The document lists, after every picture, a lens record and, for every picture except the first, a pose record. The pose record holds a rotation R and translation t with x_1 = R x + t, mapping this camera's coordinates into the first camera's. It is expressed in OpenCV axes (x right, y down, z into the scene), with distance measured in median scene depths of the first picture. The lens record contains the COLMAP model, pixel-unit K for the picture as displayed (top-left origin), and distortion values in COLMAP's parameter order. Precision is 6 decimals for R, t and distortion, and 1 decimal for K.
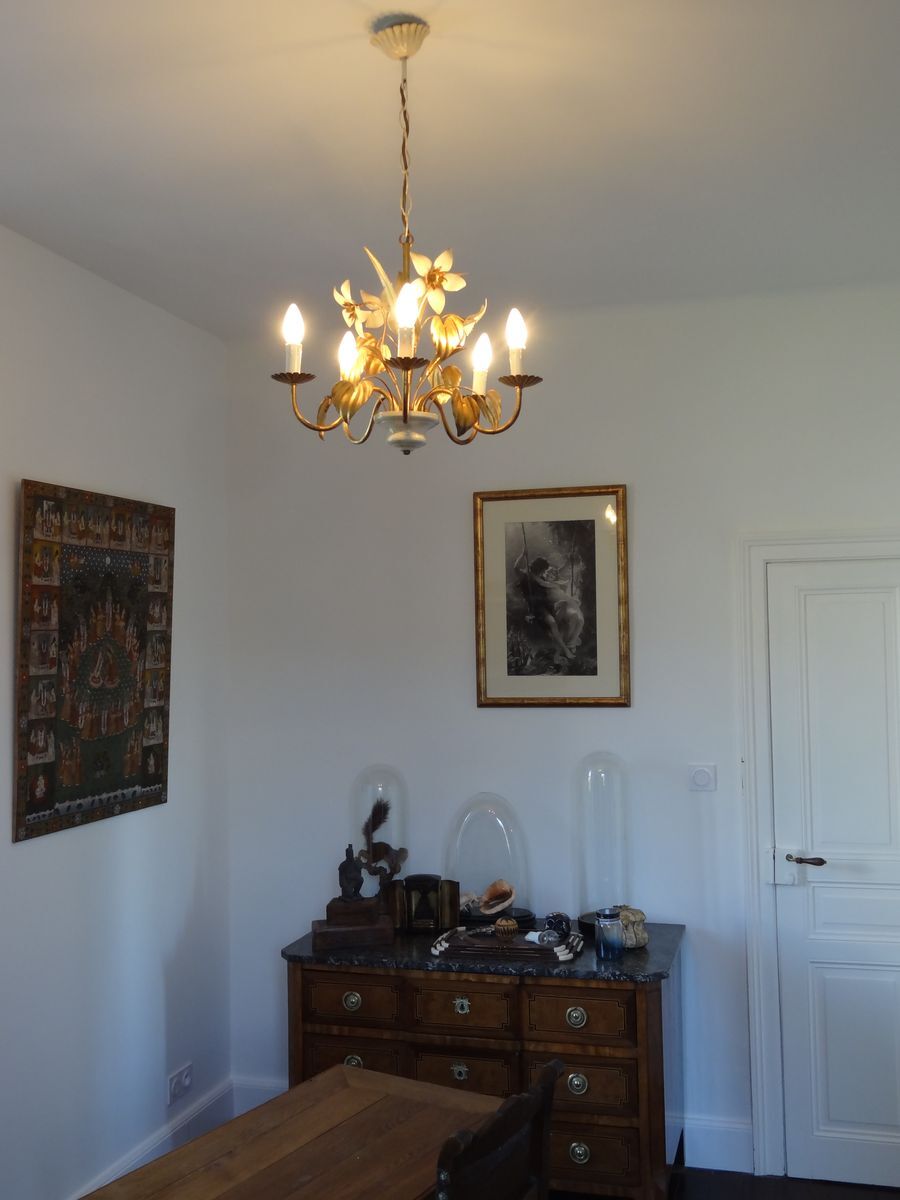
lens RADIAL K [[1180.1, 0, 450.0], [0, 1180.1, 600.0], [0, 0, 1]] dist [-0.007397, 0.003062]
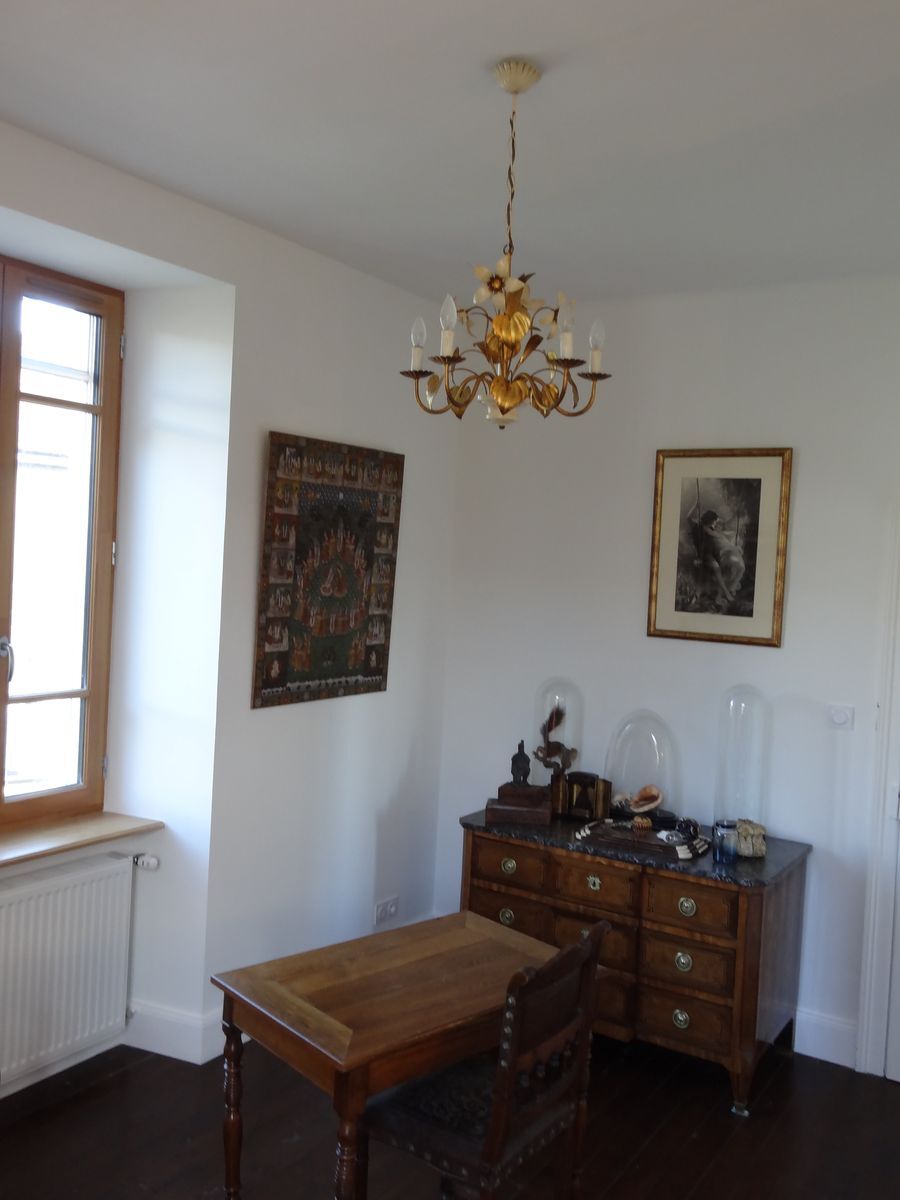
lens RADIAL K [[1041.8, 0, 450.0], [0, 1041.8, 600.0], [0, 0, 1]] dist [-0.002191, 0.000612]
pose [[0.956193, 0.075065, -0.282947, 0.144131], [-0.054553, 0.995325, 0.079701, -0.018015], [0.287607, -0.060774, 0.955818, -0.035778]]
